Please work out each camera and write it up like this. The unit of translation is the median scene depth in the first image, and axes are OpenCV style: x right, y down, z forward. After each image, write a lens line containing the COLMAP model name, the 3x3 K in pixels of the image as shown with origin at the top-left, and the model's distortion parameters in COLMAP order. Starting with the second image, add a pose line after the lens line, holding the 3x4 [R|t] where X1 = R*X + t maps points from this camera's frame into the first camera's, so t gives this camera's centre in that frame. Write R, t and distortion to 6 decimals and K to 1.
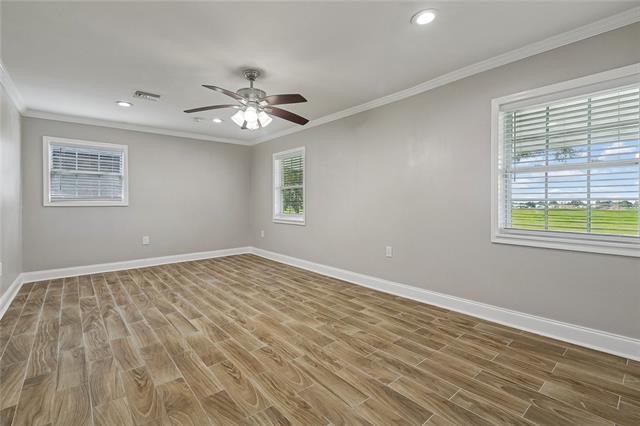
lens RADIAL K [[300.2, 0, 320.0], [0, 300.2, 210.2], [0, 0, 1]] dist [0.002538, 0.000144]
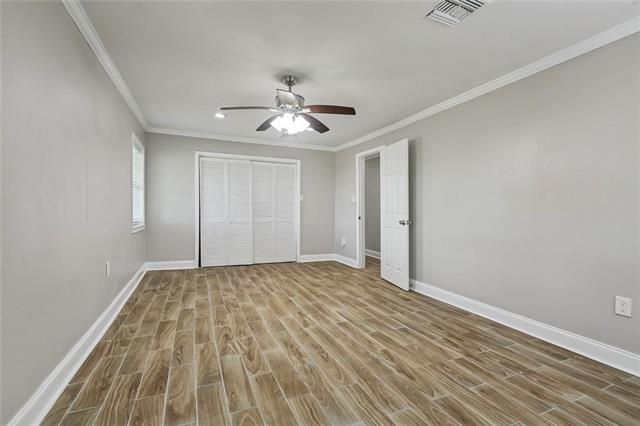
lens RADIAL K [[300.2, 0, 320.9], [0, 300.2, 210.2], [0, 0, 1]] dist [0.002538, 0.000144]
pose [[-0.960572, -0.013891, 0.277684, -0.575105], [-0.007810, 0.999705, 0.022993, -0.034807], [-0.277922, 0.019918, -0.960397, 1.843033]]
